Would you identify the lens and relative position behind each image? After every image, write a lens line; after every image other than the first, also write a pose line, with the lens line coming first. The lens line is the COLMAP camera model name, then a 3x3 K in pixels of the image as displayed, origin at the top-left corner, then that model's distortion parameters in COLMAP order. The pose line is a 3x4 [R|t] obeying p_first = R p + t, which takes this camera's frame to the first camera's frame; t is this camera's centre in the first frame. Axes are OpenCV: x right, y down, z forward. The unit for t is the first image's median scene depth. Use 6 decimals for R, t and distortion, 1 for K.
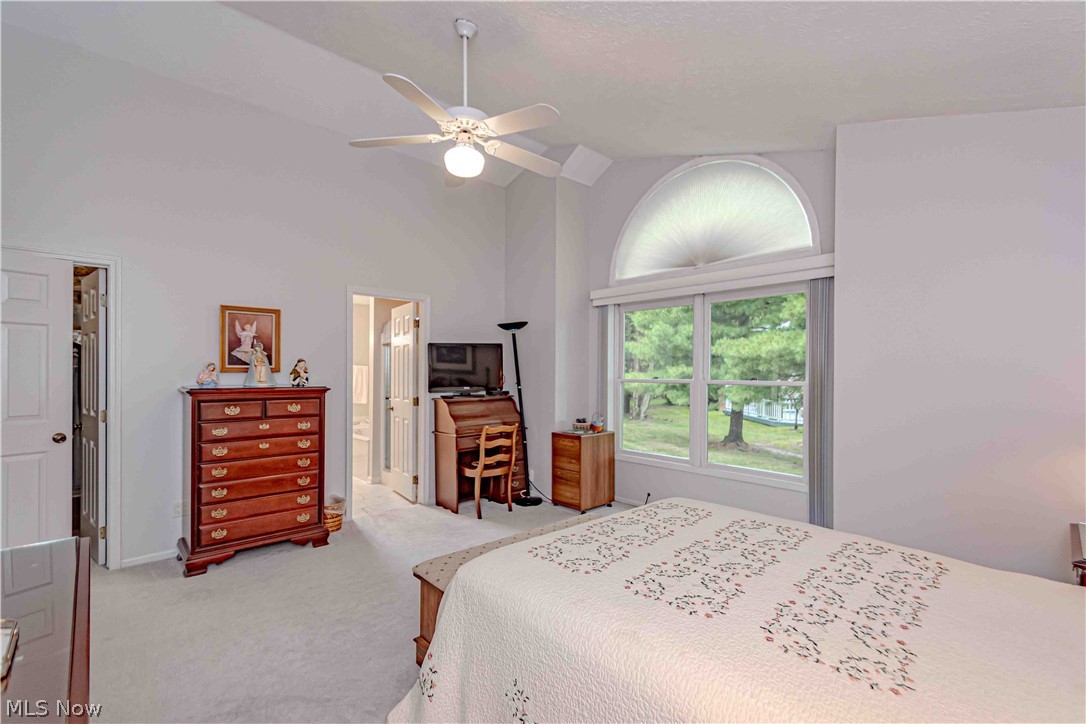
lens RADIAL K [[476.3, 0, 541.5], [0, 476.3, 371.6], [0, 0, 1]] dist [-0.000222, -0.000728]
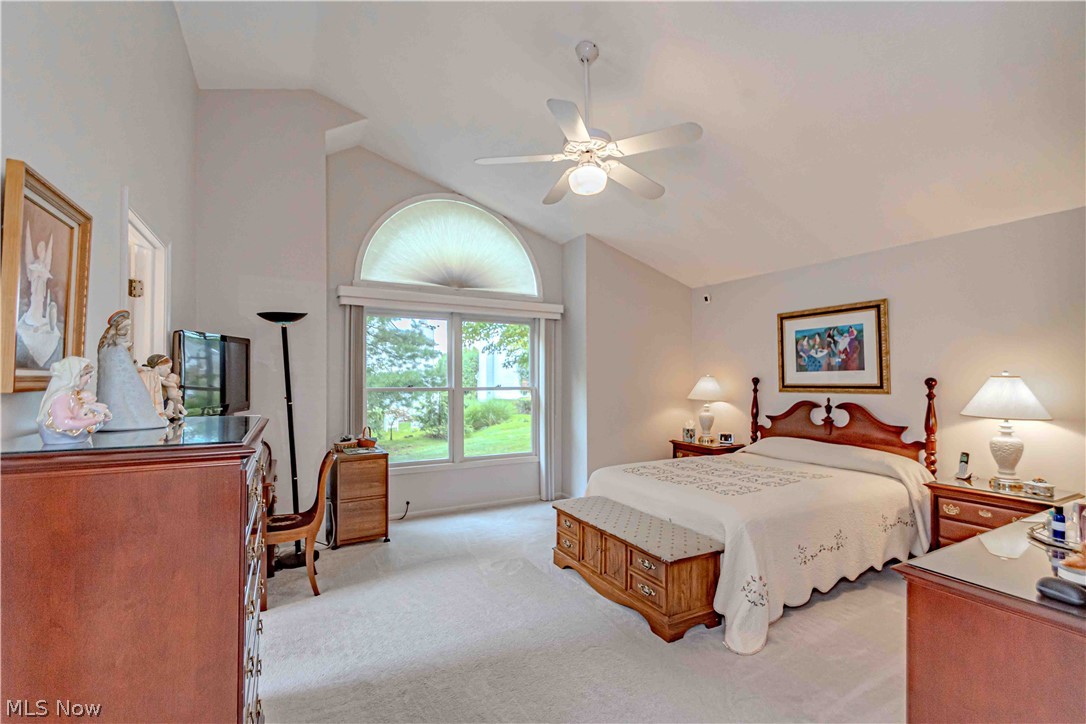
lens RADIAL K [[473.7, 0, 543.0], [0, 473.7, 362.0], [0, 0, 1]] dist [-0.000859, -0.000185]
pose [[0.261222, 0.027085, 0.964899, -0.670378], [0.009927, 0.999478, -0.030743, -0.003343], [-0.965228, 0.017609, 0.260817, 0.469629]]
